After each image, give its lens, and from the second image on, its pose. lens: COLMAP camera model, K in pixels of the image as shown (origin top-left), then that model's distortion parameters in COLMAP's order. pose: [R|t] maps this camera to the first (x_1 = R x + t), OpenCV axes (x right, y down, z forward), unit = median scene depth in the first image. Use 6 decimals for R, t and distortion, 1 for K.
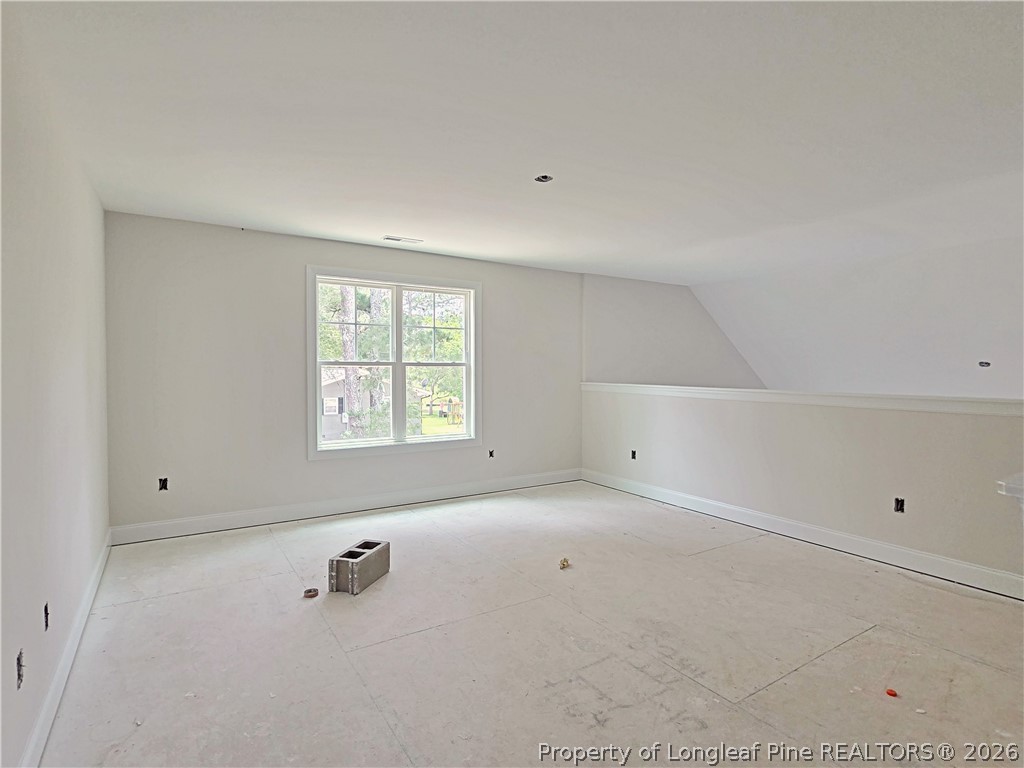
lens RADIAL K [[540.6, 0, 498.8], [0, 540.6, 380.1], [0, 0, 1]] dist [0.000414, -0.002183]
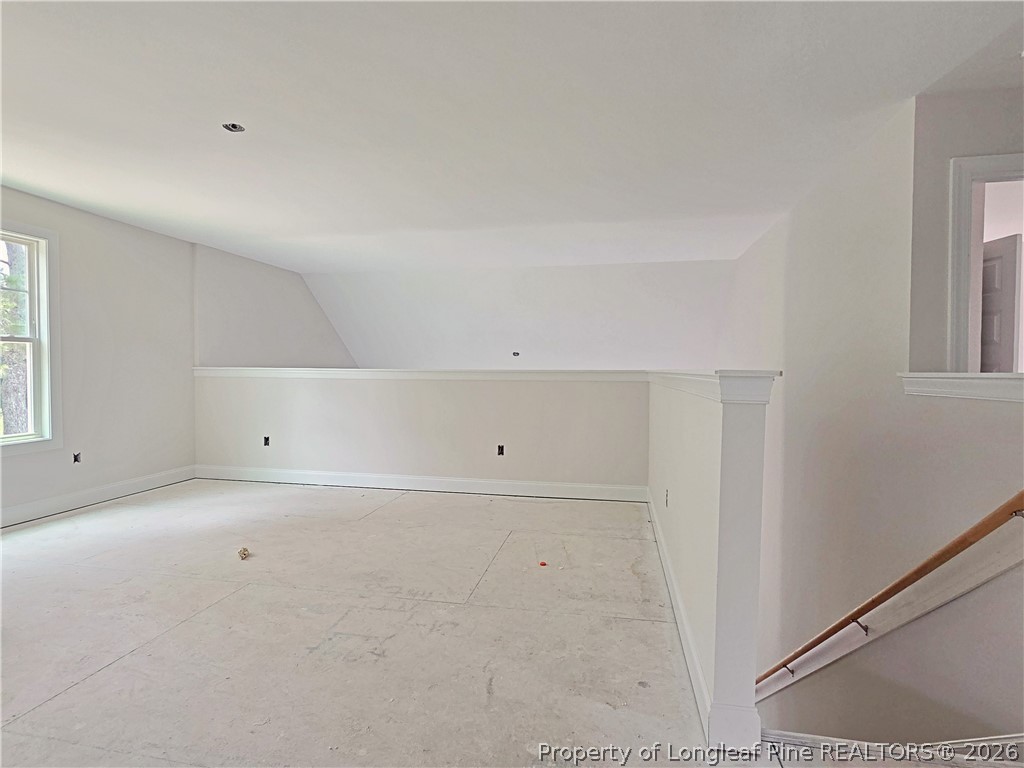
lens RADIAL K [[540.6, 0, 512.5], [0, 540.6, 388.1], [0, 0, 1]] dist [0.000414, -0.002183]
pose [[0.687951, -0.025528, 0.725308, -0.224961], [0.010966, 0.999633, 0.024781, 0.038748], [-0.725675, -0.009094, 0.687978, 0.033078]]
